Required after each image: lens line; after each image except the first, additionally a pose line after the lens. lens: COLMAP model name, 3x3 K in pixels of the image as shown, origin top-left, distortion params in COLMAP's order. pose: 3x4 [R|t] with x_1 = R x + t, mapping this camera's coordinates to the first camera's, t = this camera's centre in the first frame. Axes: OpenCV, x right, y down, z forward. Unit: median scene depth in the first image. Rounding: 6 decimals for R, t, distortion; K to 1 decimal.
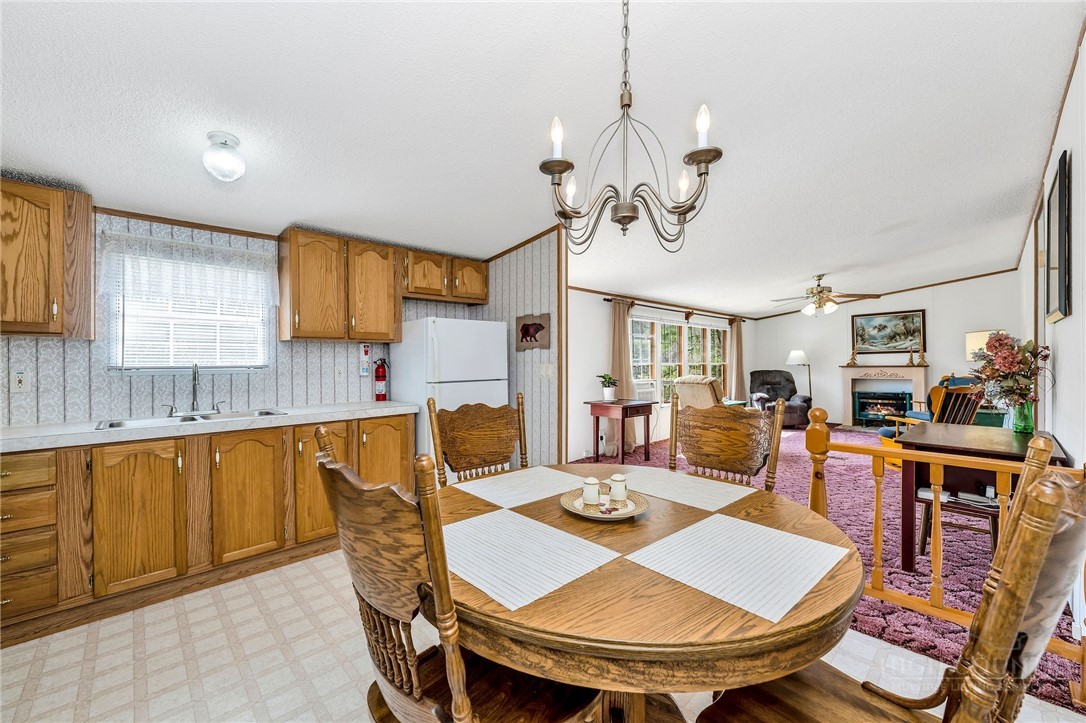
lens RADIAL K [[434.3, 0, 543.0], [0, 434.3, 361.5], [0, 0, 1]] dist [-0.000661, -0.000091]
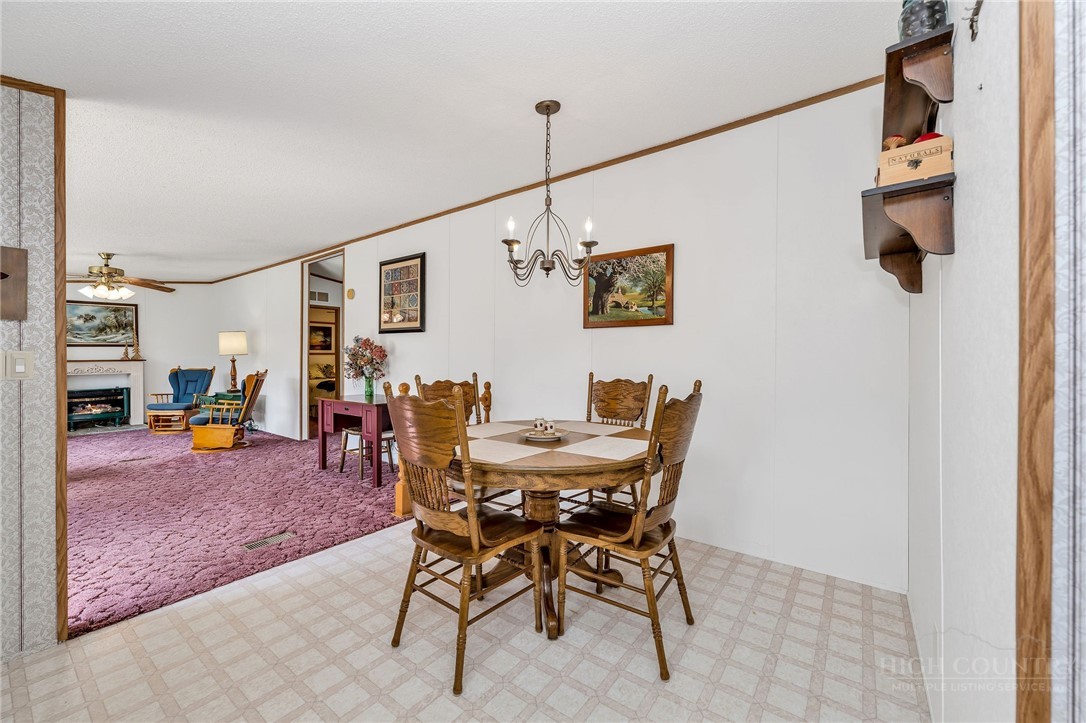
lens RADIAL K [[434.3, 0, 543.0], [0, 434.3, 361.5], [0, 0, 1]] dist [-0.000661, -0.000091]
pose [[-0.165798, -0.005353, 0.986145, -0.272605], [-0.001128, 0.999986, 0.005238, 0.006958], [-0.986159, -0.000244, -0.165802, 0.227690]]
